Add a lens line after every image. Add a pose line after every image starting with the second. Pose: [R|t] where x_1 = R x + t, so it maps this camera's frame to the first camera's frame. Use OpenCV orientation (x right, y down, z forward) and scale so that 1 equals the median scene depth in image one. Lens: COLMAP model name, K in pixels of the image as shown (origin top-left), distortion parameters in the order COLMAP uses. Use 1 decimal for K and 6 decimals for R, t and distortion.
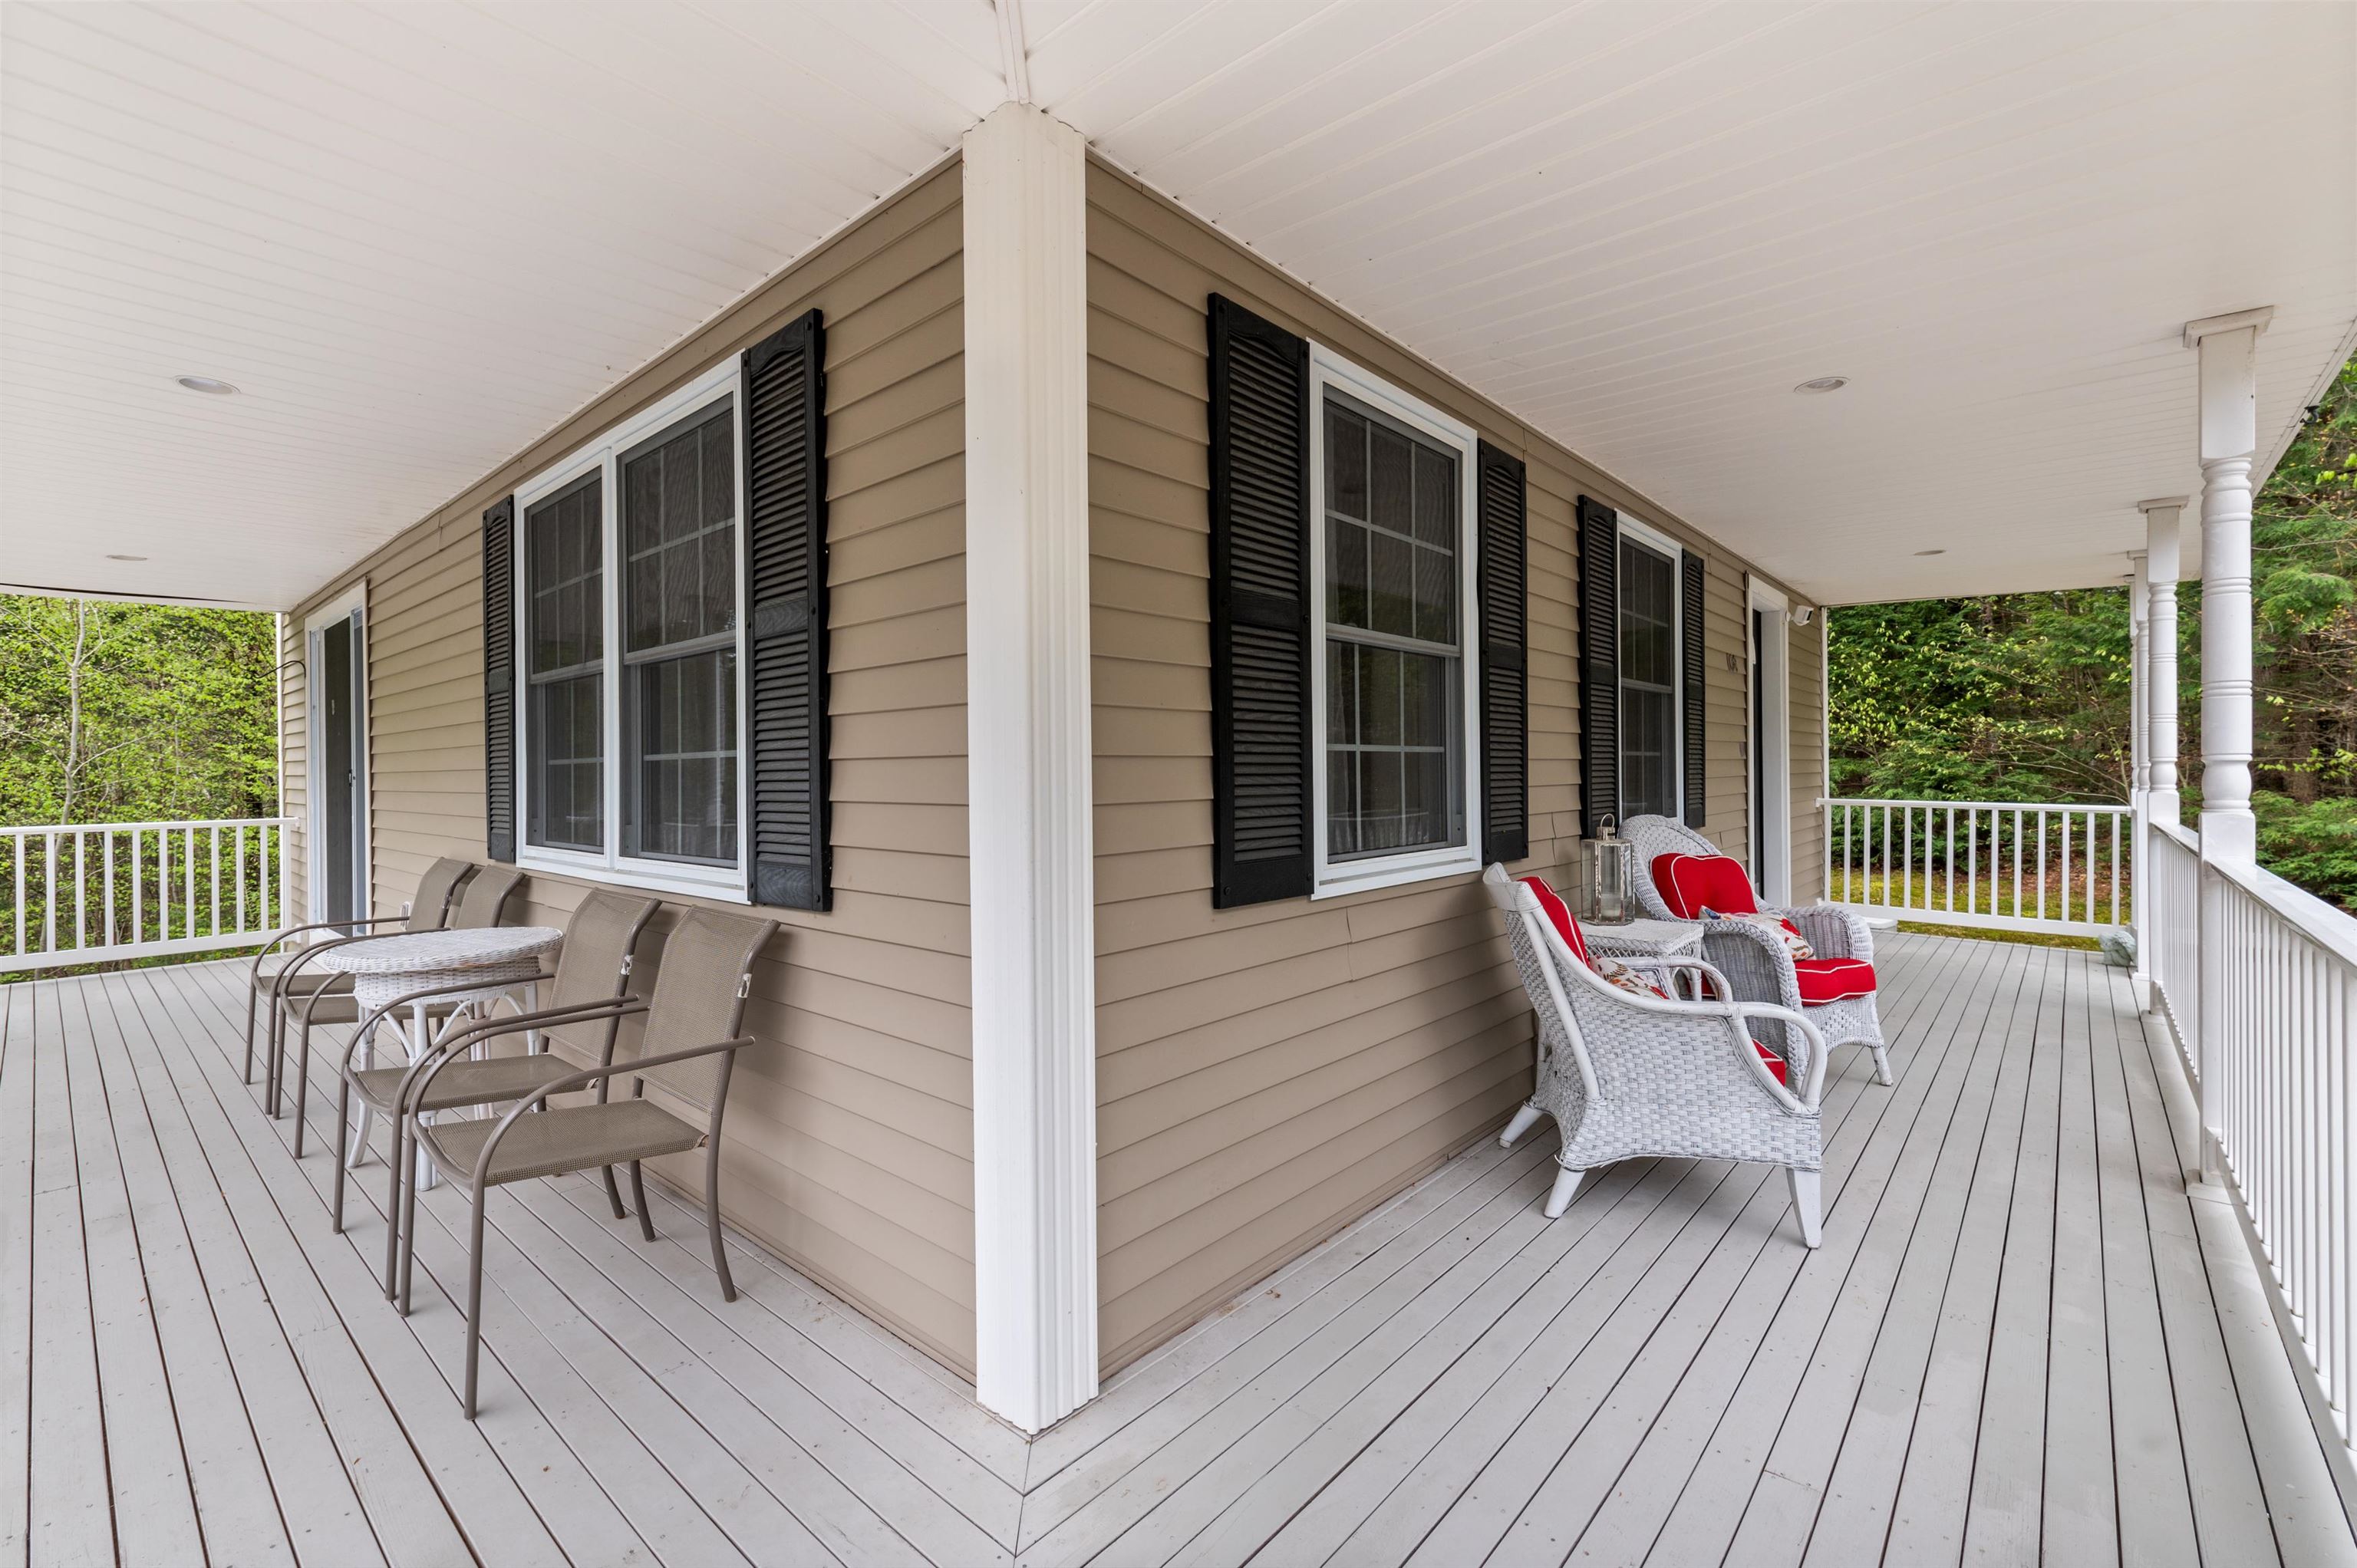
lens RADIAL K [[1022.8, 0, 1188.7], [0, 1022.8, 765.9], [0, 0, 1]] dist [0.000627, -0.000161]
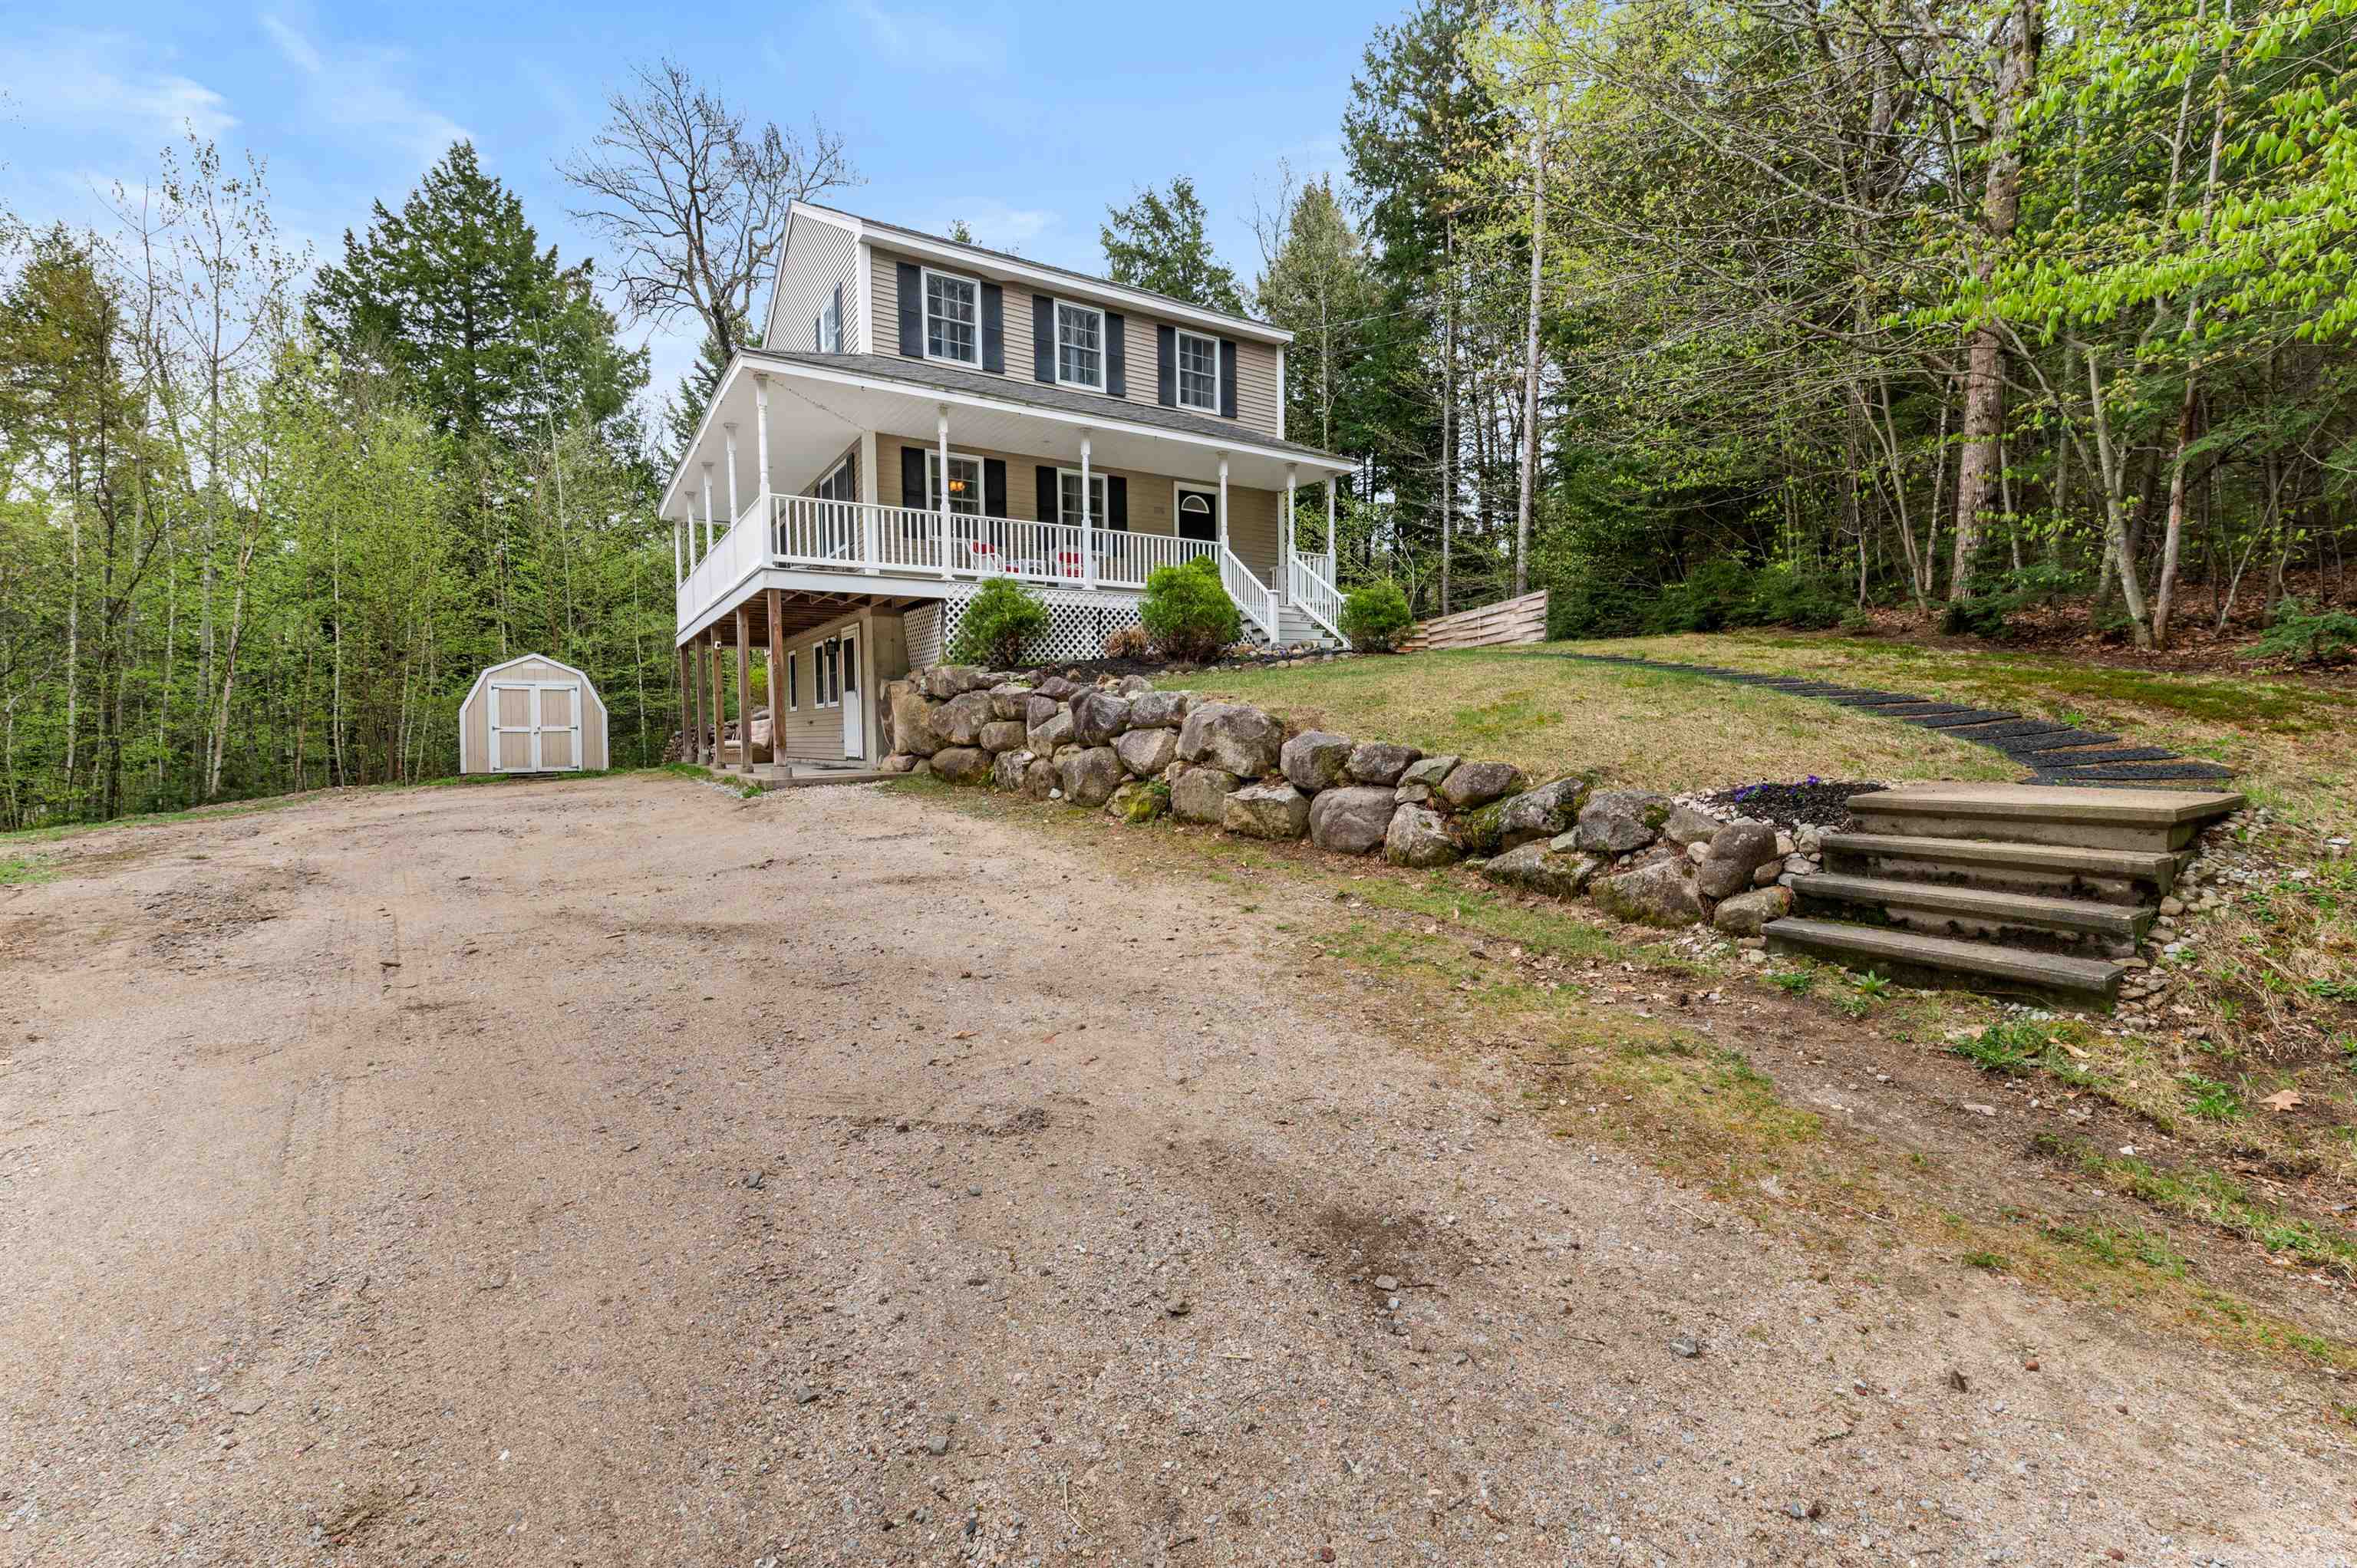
lens RADIAL K [[1022.8, 0, 1188.7], [0, 1022.8, 765.9], [0, 0, 1]] dist [0.000627, -0.000161]
pose [[0.962004, 0.007109, -0.272941, 2.826972], [0.003470, 0.999262, 0.038259, 1.069514], [0.273012, -0.037752, 0.961270, -3.870491]]
